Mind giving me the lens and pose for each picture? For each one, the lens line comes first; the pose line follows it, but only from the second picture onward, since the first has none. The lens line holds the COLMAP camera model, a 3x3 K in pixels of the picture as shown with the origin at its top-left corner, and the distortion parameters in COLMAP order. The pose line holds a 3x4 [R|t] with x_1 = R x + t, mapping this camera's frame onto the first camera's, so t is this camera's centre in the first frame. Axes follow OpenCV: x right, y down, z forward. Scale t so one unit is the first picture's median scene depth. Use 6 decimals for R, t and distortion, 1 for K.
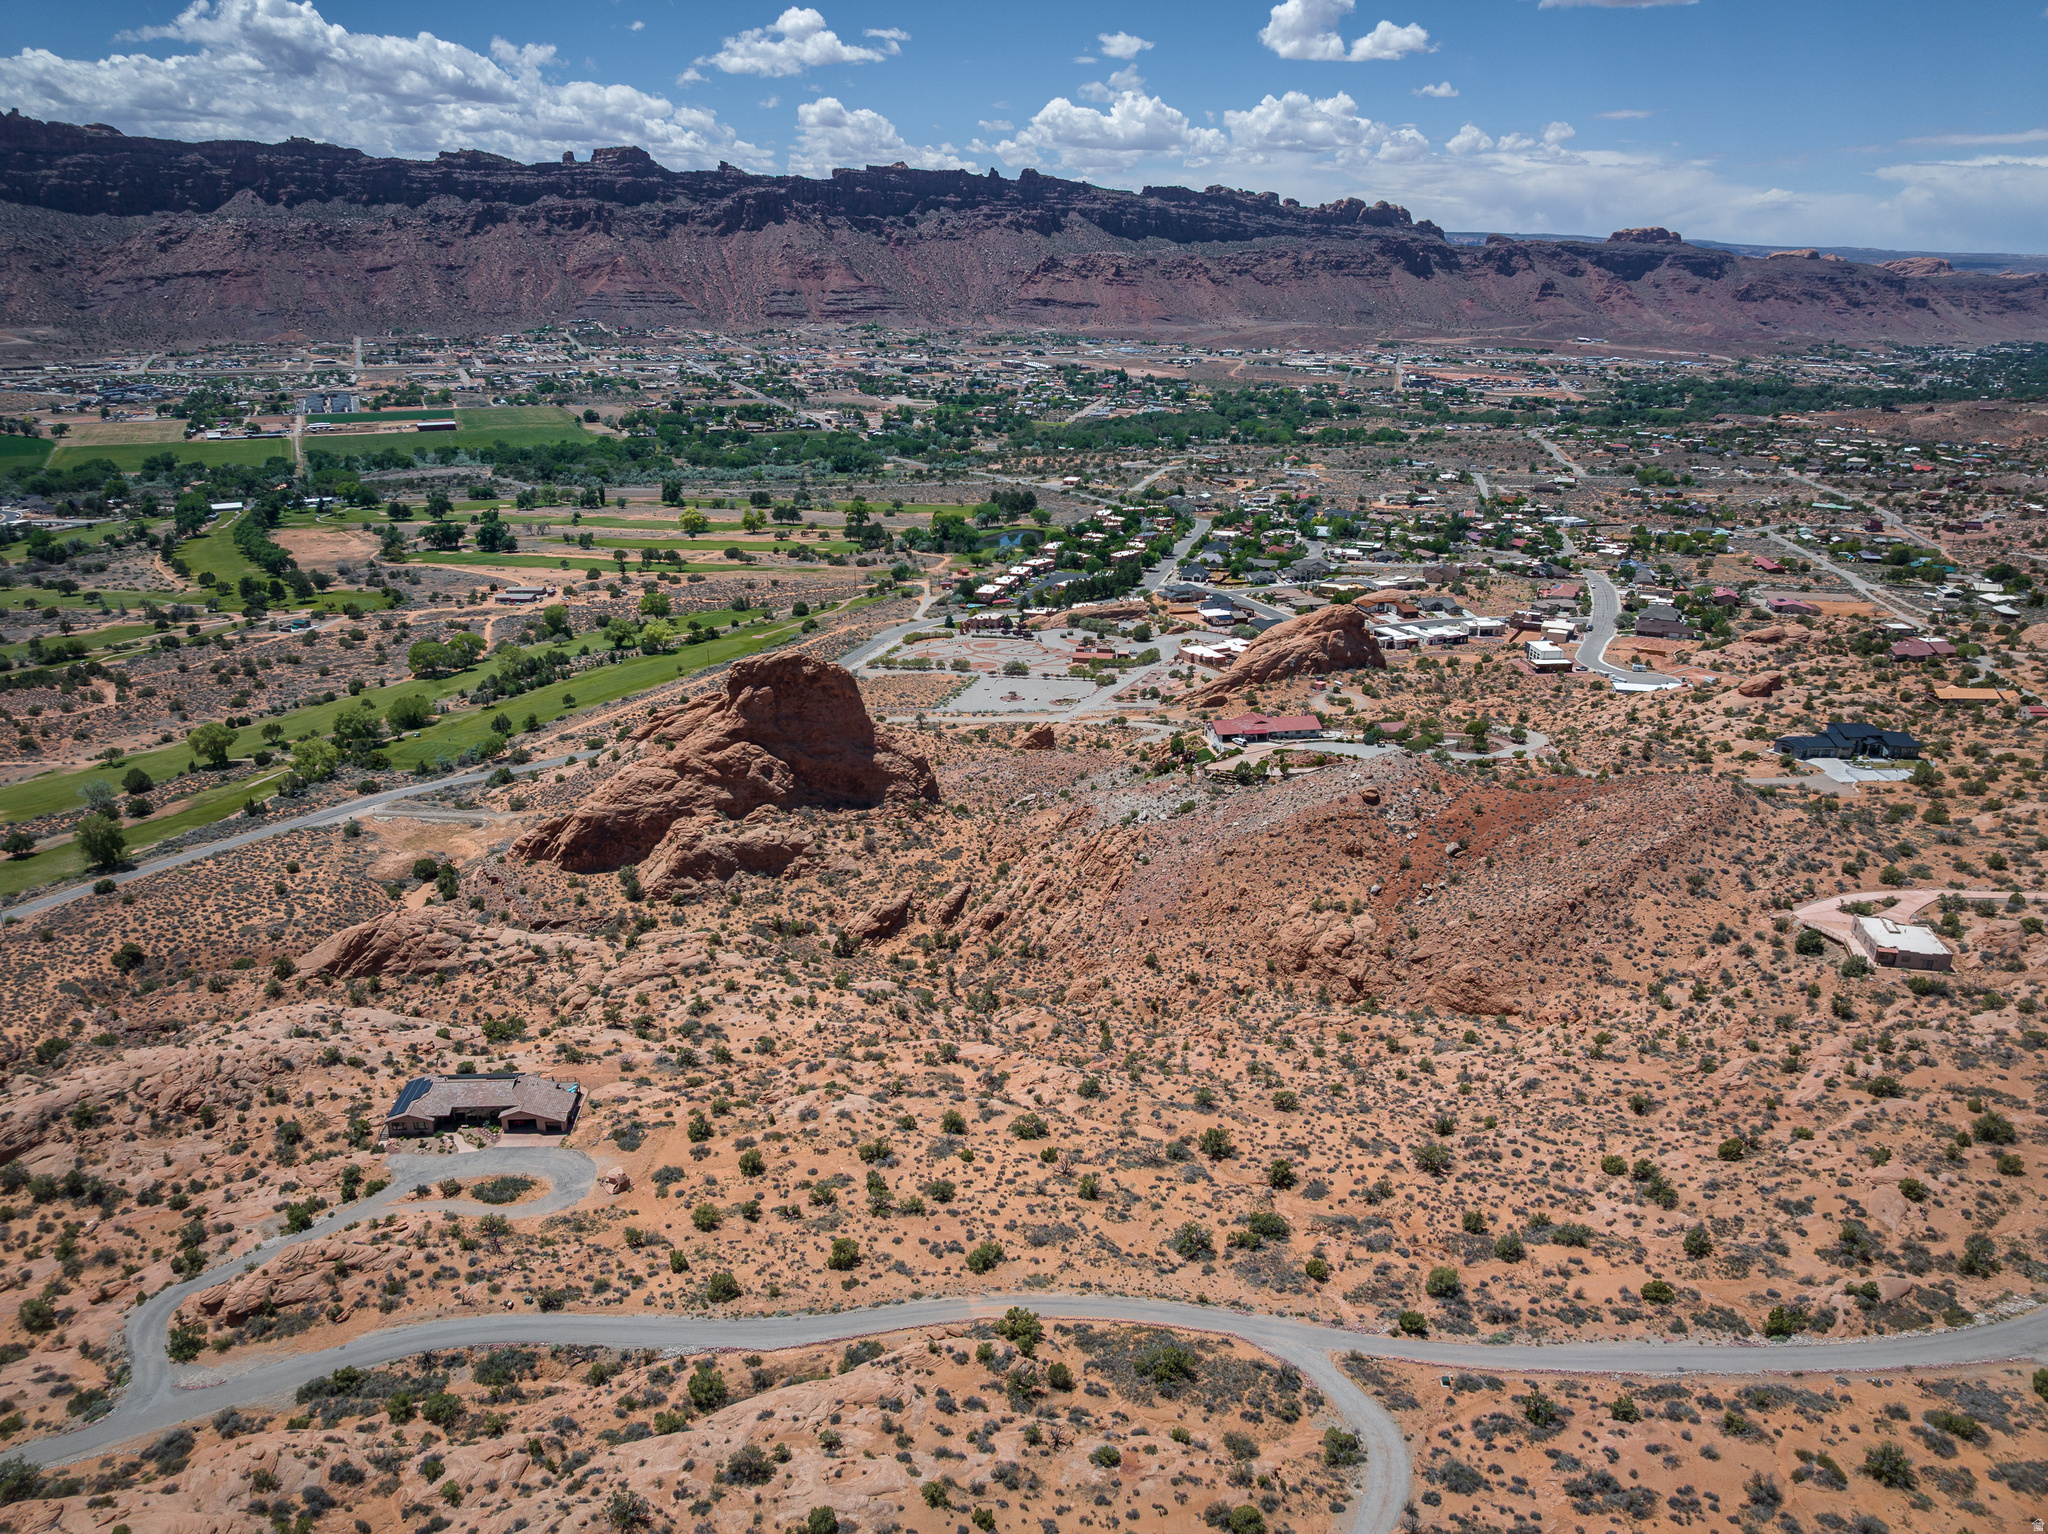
lens RADIAL K [[1446.1, 0, 1021.1], [0, 1446.1, 765.3], [0, 0, 1]] dist [-0.044329, 0.011097]
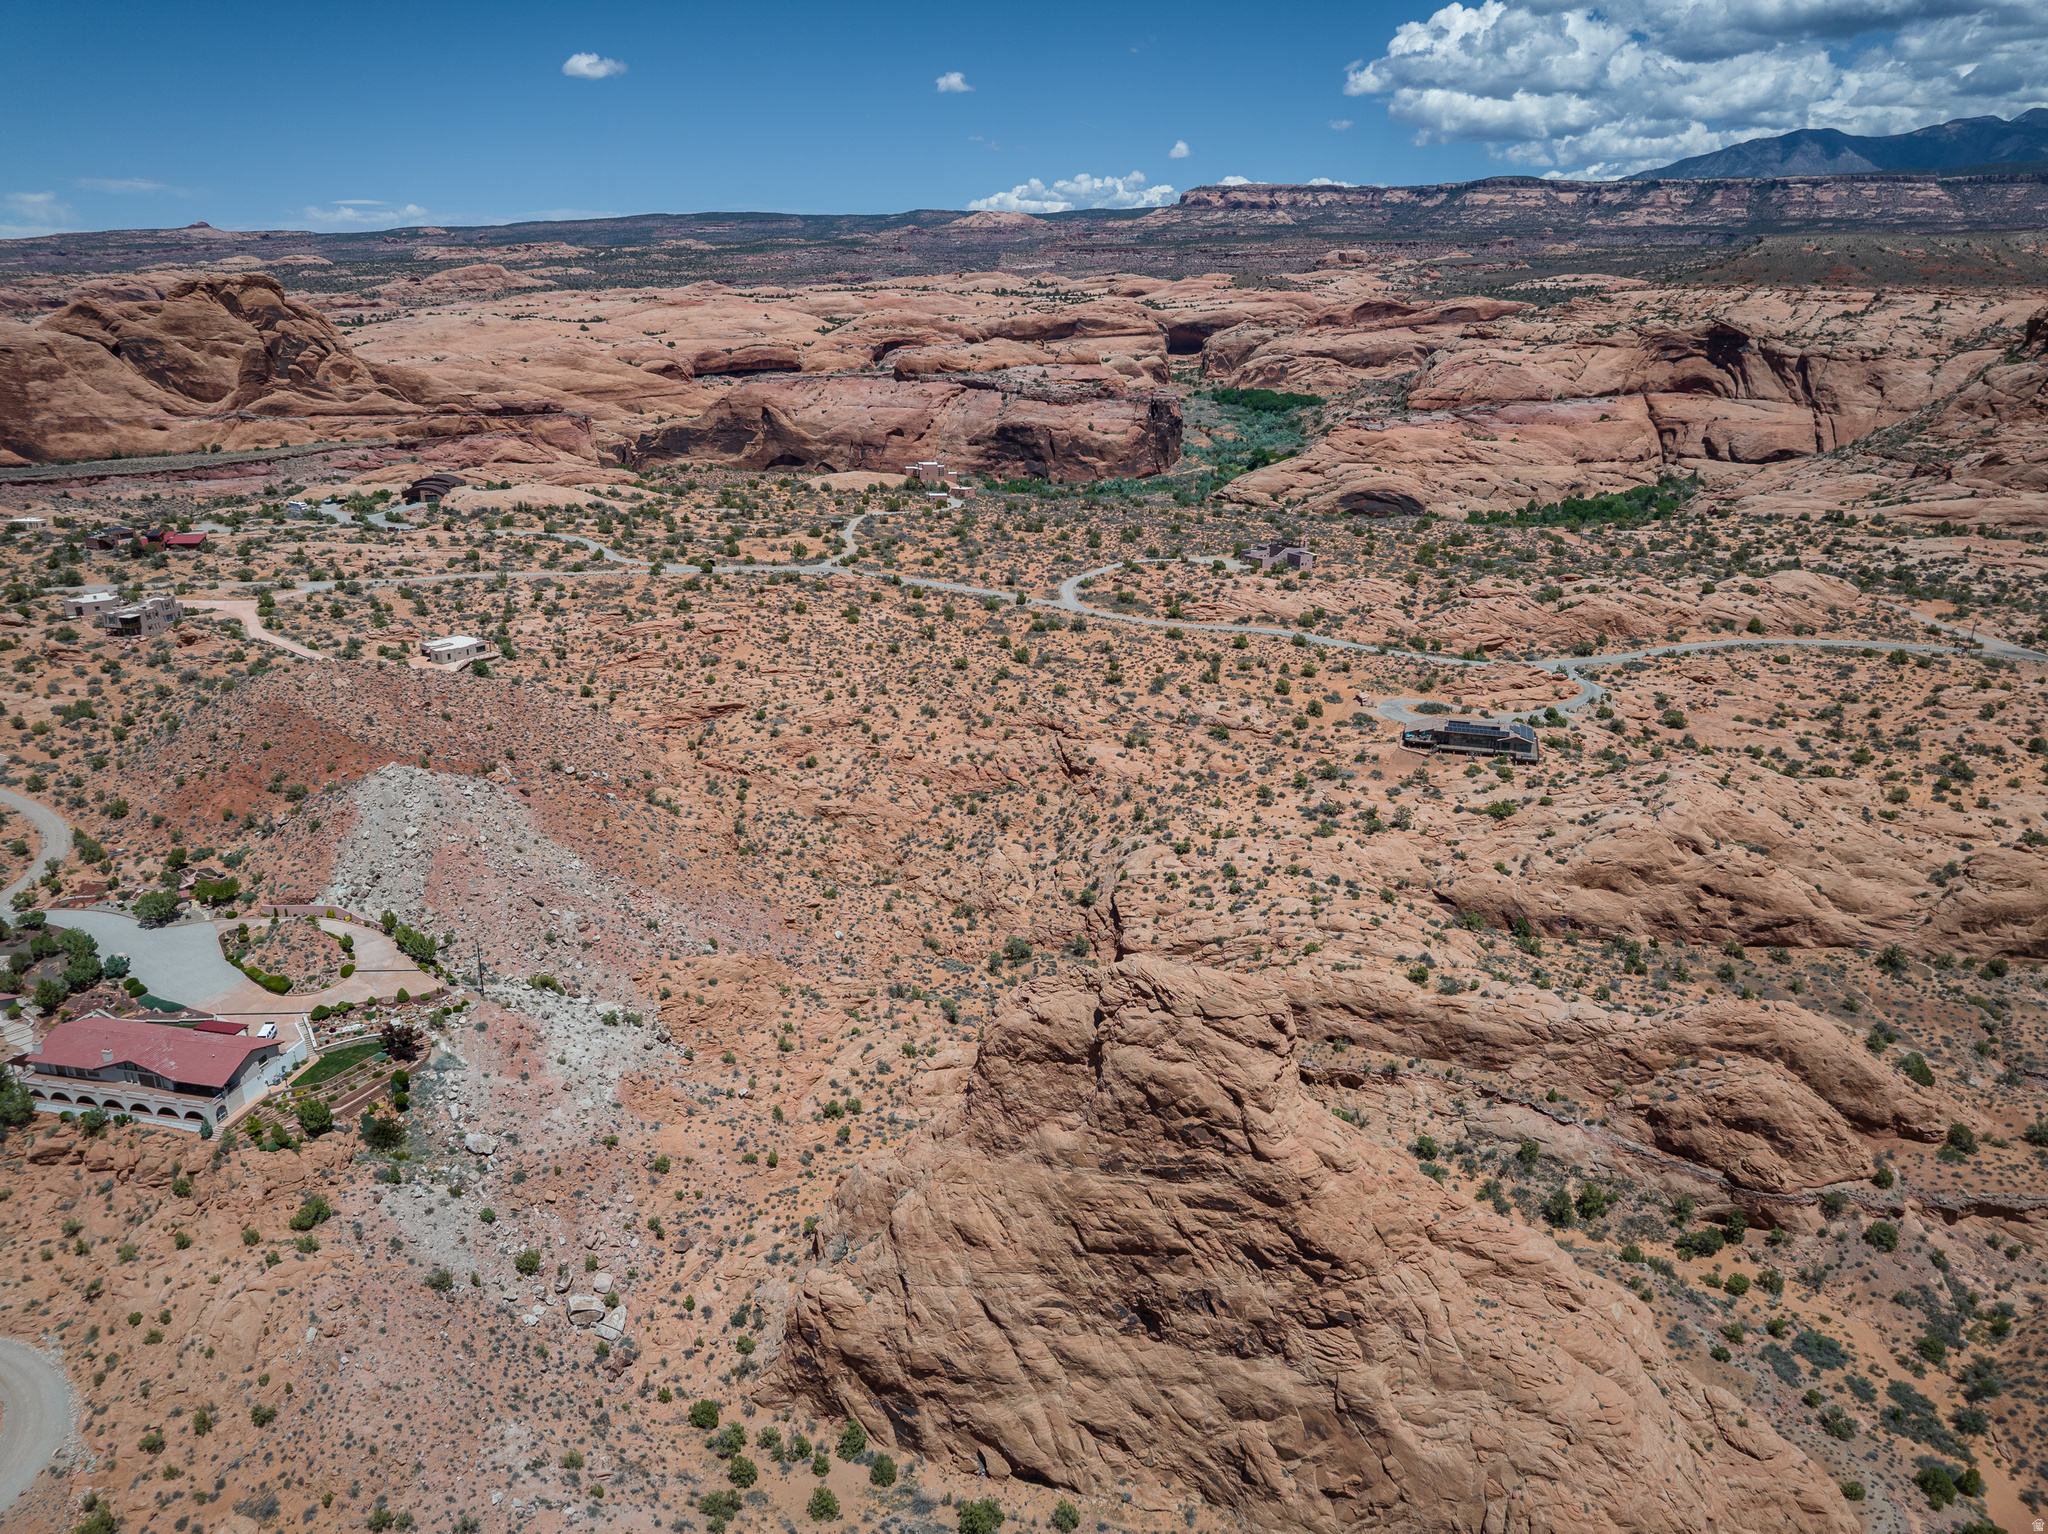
lens RADIAL K [[1446.1, 0, 1022.2], [0, 1446.1, 751.6], [0, 0, 1]] dist [-0.044329, 0.011097]
pose [[-0.932745, -0.110286, 0.343255, -0.189522], [0.121875, 0.799572, 0.588075, -0.267706], [-0.339313, 0.590358, -0.732355, 0.921538]]
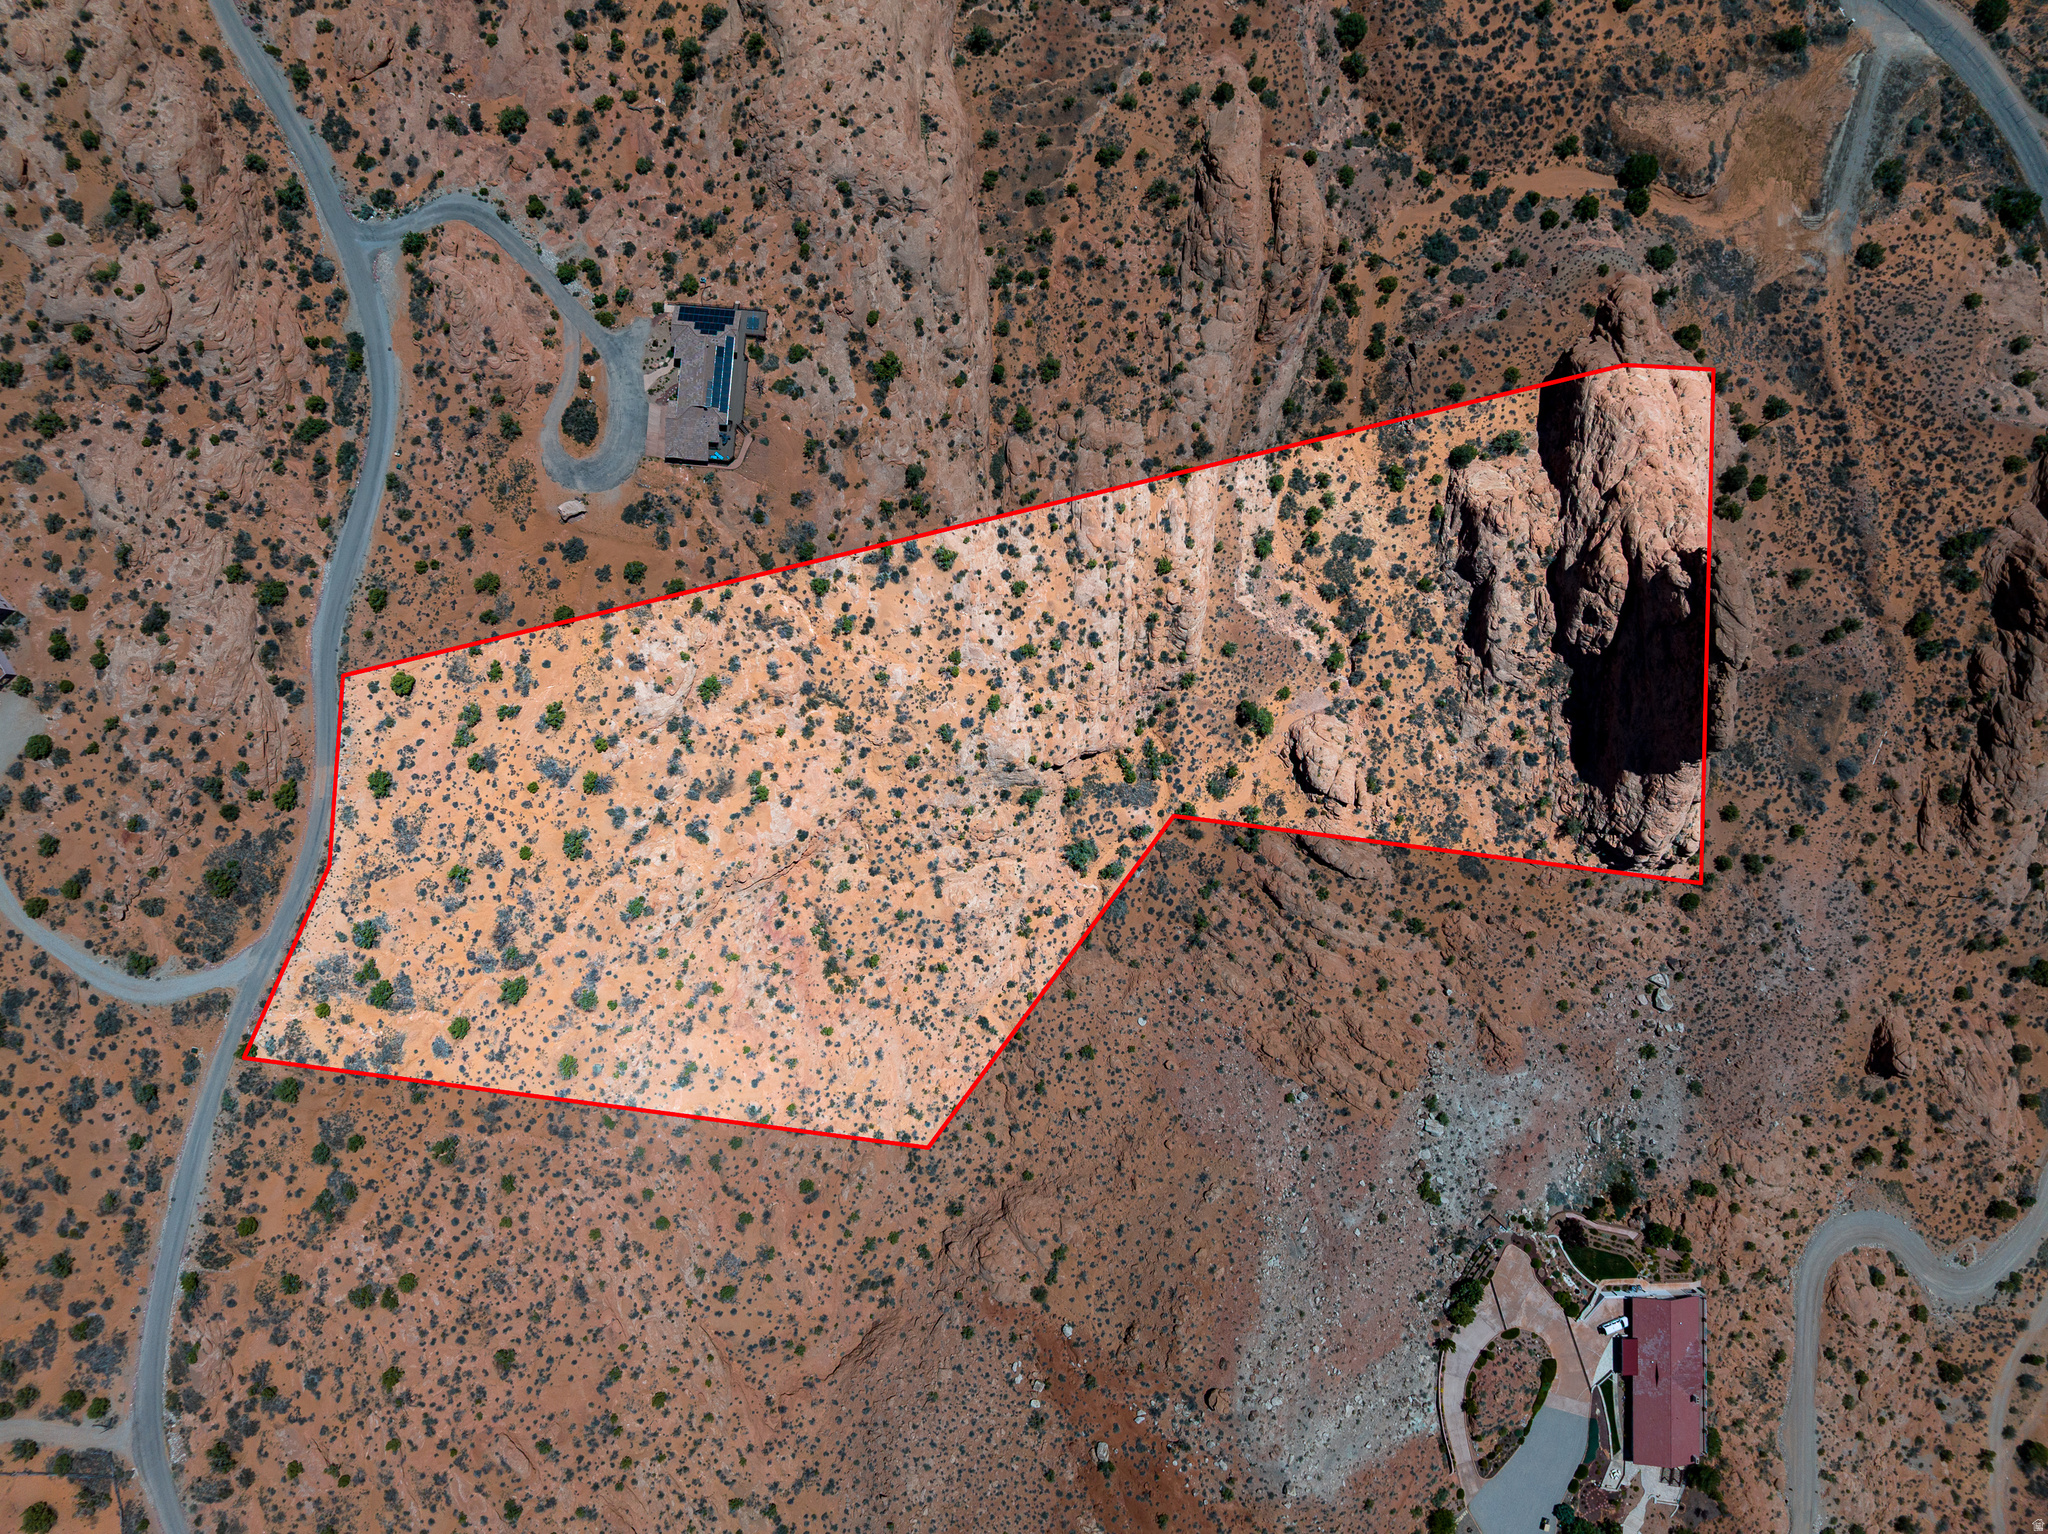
lens RADIAL K [[1446.1, 0, 1017.2], [0, 1446.1, 763.3], [0, 0, 1]] dist [-0.044329, 0.011097]
pose [[-0.149530, 0.988742, -0.005555, -0.043649], [-0.337657, -0.045783, 0.940155, -0.398360], [0.929316, 0.142458, 0.340702, 0.370938]]
